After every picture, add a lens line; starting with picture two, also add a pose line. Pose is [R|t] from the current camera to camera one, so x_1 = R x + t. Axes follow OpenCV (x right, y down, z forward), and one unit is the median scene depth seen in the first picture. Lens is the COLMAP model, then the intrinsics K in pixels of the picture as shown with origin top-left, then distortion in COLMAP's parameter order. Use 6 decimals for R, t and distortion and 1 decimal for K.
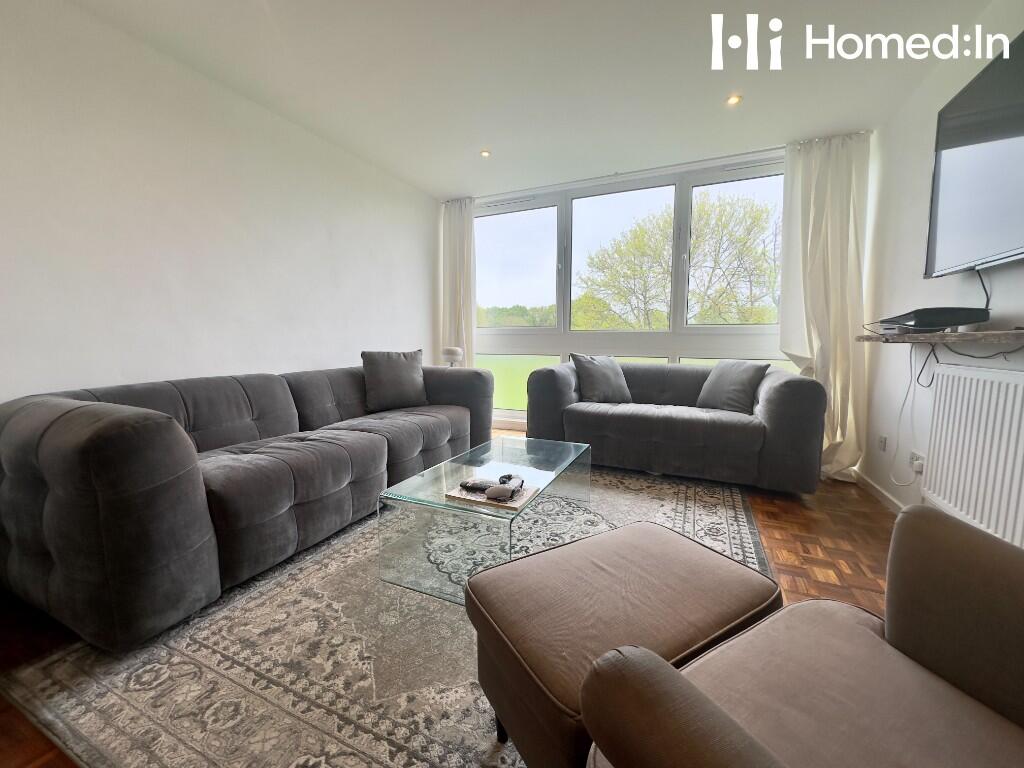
lens RADIAL K [[405.2, 0, 512.0], [0, 405.2, 384.0], [0, 0, 1]] dist [0.000209, -0.000444]
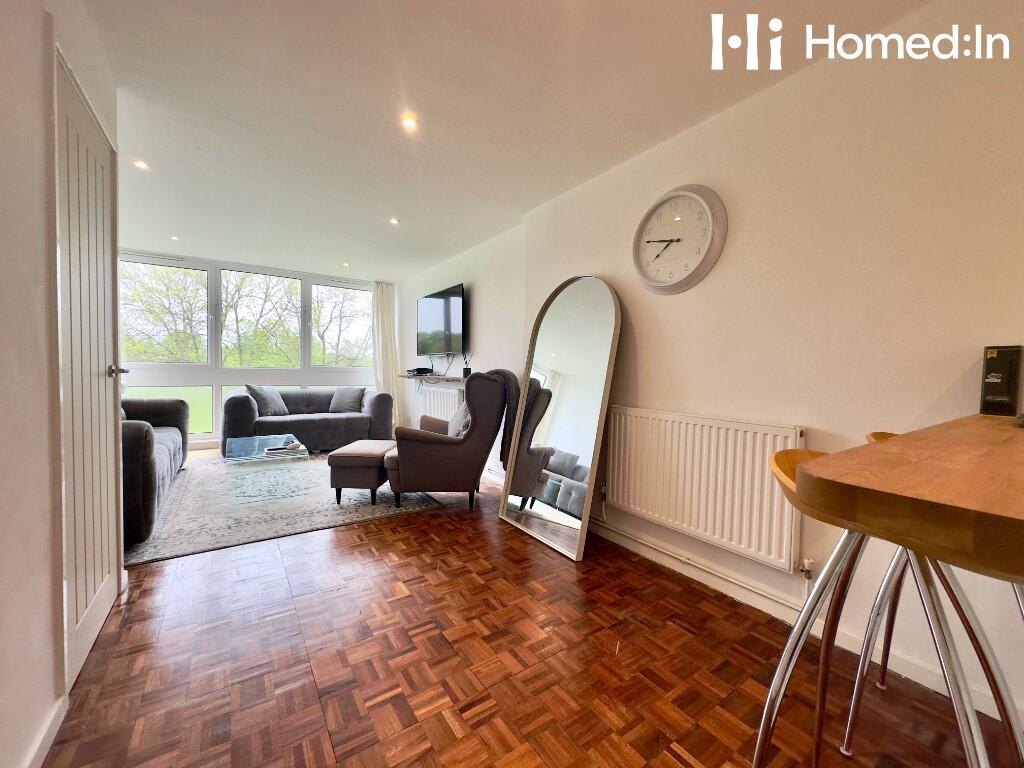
lens RADIAL K [[405.2, 0, 512.0], [0, 405.2, 384.0], [0, 0, 1]] dist [0.000209, -0.000444]
pose [[0.511765, -0.020754, 0.858875, -0.950527], [0.074828, 0.996986, -0.020495, 0.037181], [-0.855861, 0.074757, 0.511775, -0.882410]]
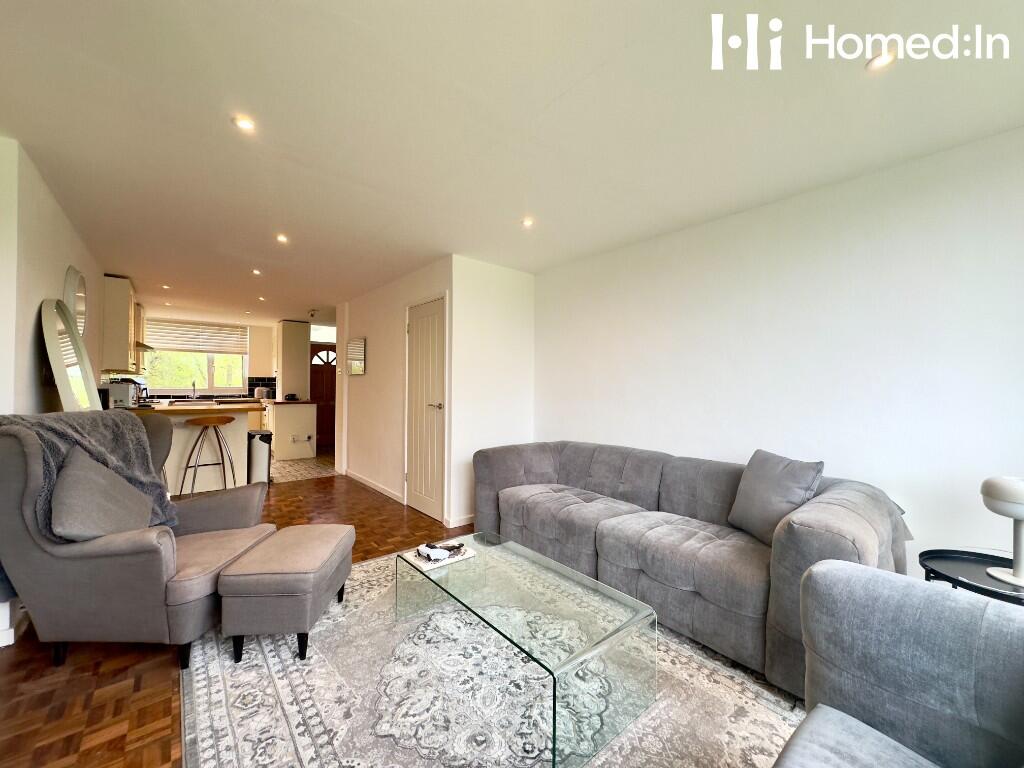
lens RADIAL K [[405.2, 0, 512.0], [0, 405.2, 384.0], [0, 0, 1]] dist [0.000209, -0.000444]
pose [[-0.430446, -0.008776, -0.902573, 0.758500], [-0.102894, 0.993911, 0.039407, -0.257477], [0.896732, 0.109833, -0.428729, 1.248857]]
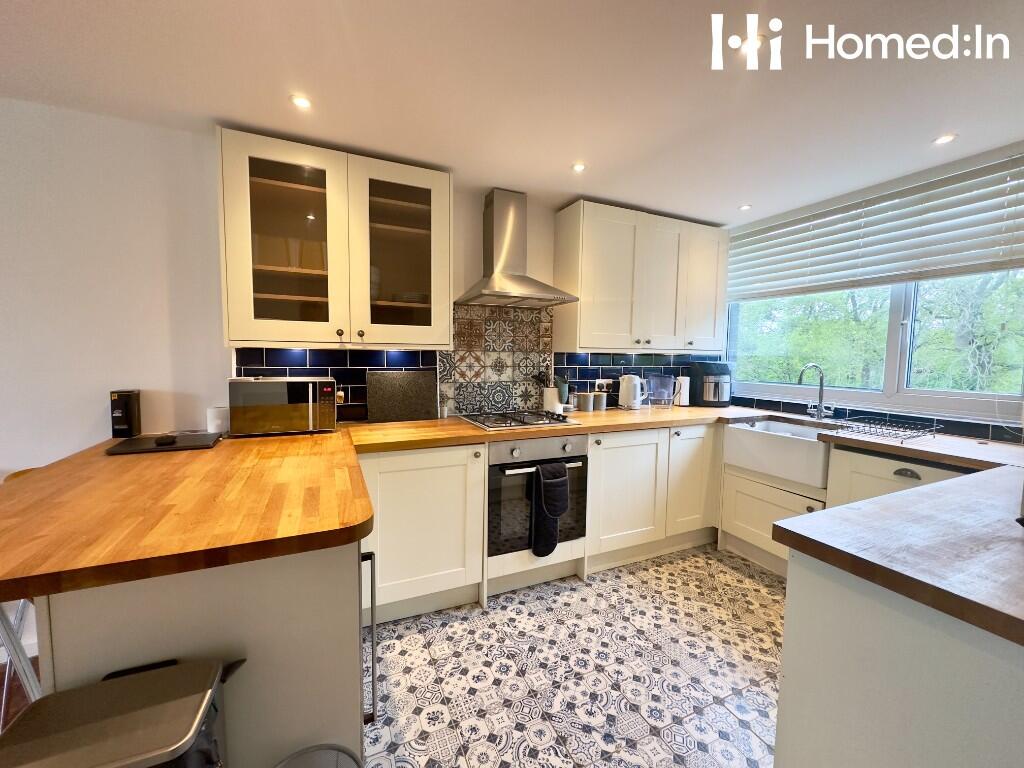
lens RADIAL K [[405.2, 0, 512.0], [0, 405.2, 384.0], [0, 0, 1]] dist [0.000209, -0.000444]
pose [[-0.758799, -0.059617, 0.648591, -1.262028], [0.056676, 0.985981, 0.156936, -0.075776], [-0.648855, 0.155843, -0.744782, -1.087893]]
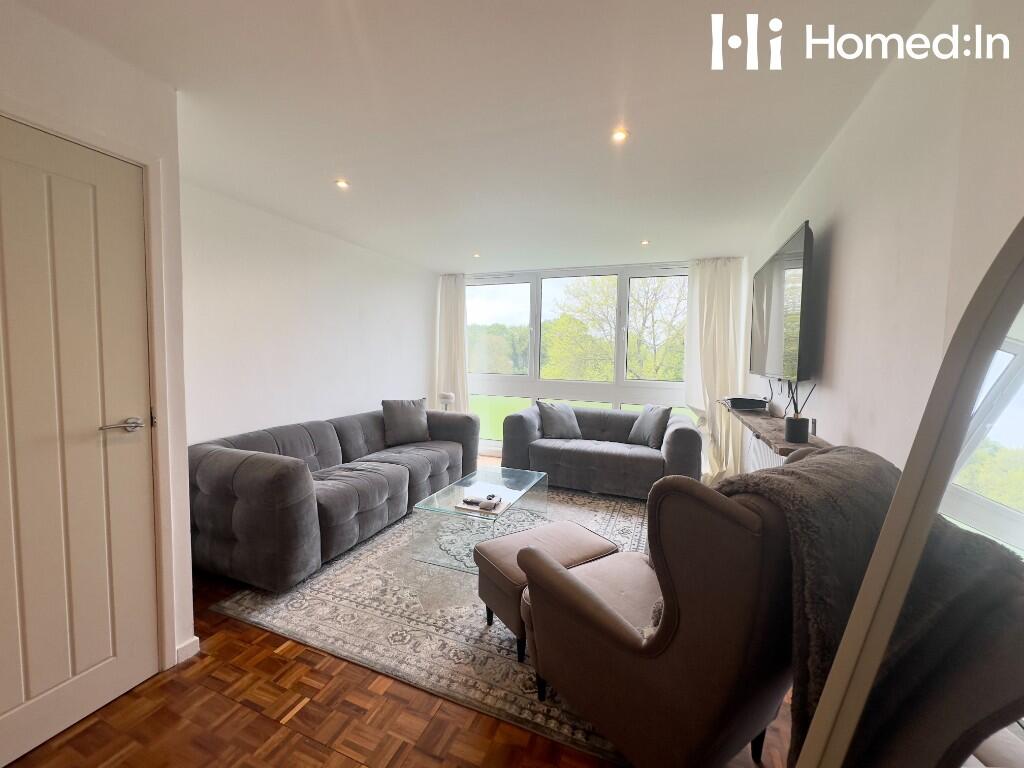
lens RADIAL K [[405.2, 0, 512.0], [0, 405.2, 384.0], [0, 0, 1]] dist [0.000209, -0.000444]
pose [[0.998416, 0.017086, 0.053608, -0.018877], [-0.014978, 0.999109, -0.039469, -0.122026], [-0.054235, 0.038604, 0.997782, -0.505685]]
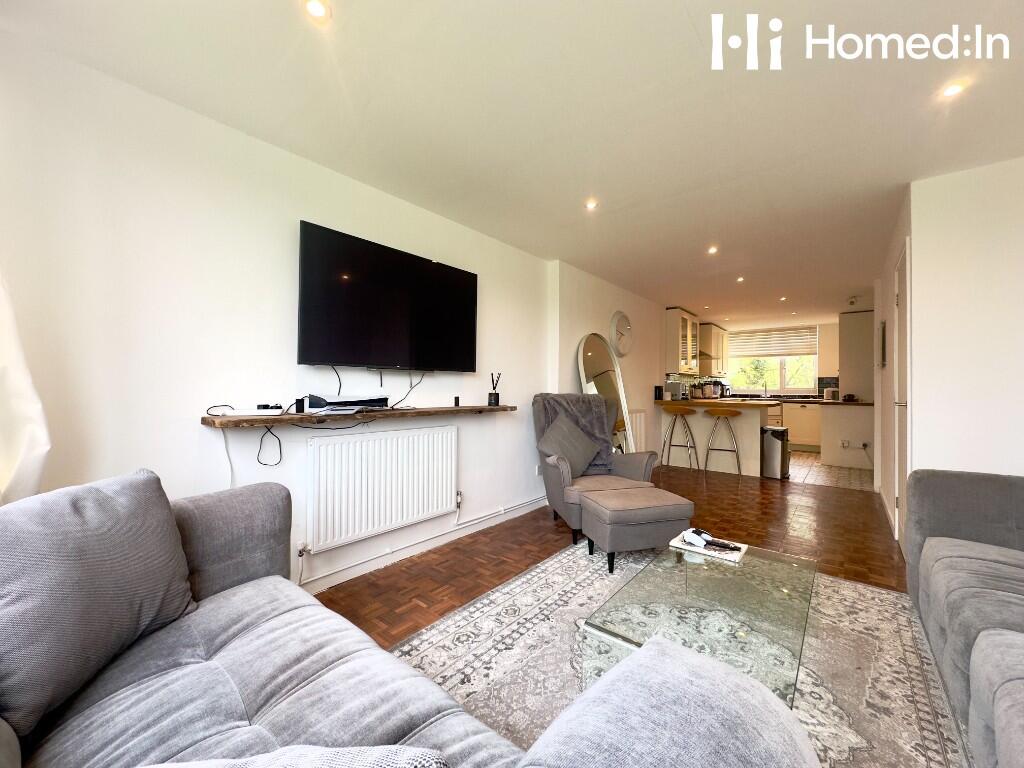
lens RADIAL K [[405.2, 0, 512.0], [0, 405.2, 384.0], [0, 0, 1]] dist [0.000209, -0.000444]
pose [[-0.966035, -0.004017, 0.258382, 0.160268], [0.020709, 0.995460, 0.092903, -0.262715], [-0.257582, 0.095098, -0.961565, 1.693248]]
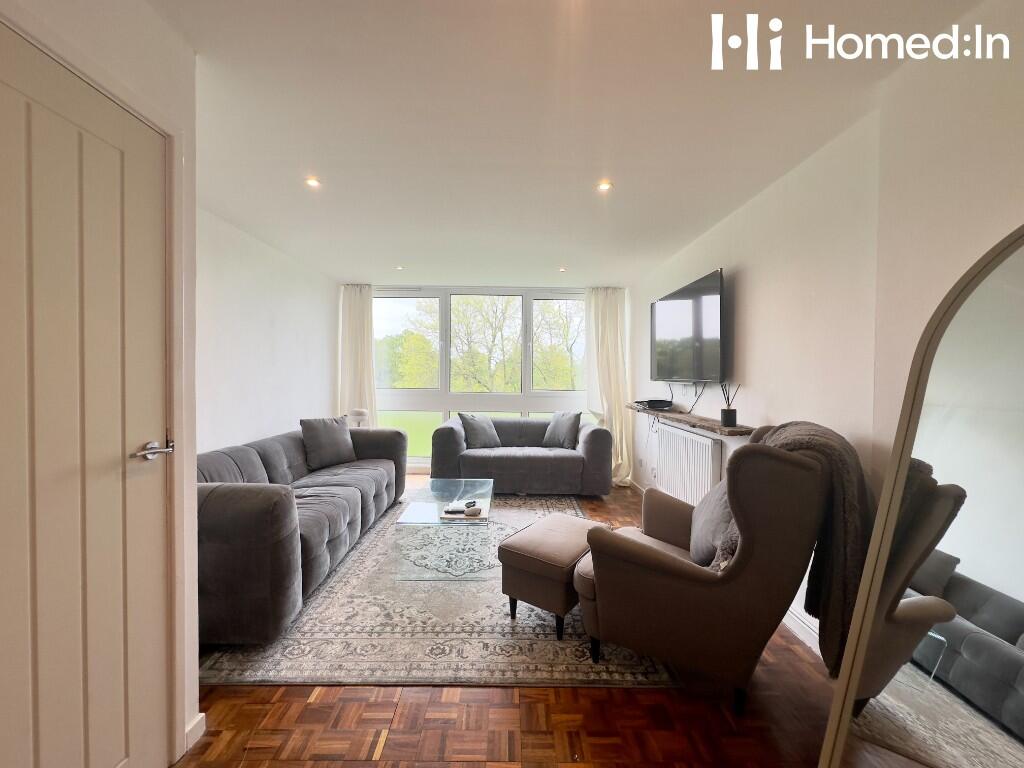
lens RADIAL K [[405.2, 0, 512.0], [0, 405.2, 384.0], [0, 0, 1]] dist [0.000209, -0.000444]
pose [[0.904762, -0.000142, 0.425917, -0.435889], [0.035642, 0.996518, -0.075379, -0.100462], [-0.424423, 0.083381, 0.901617, -0.489050]]
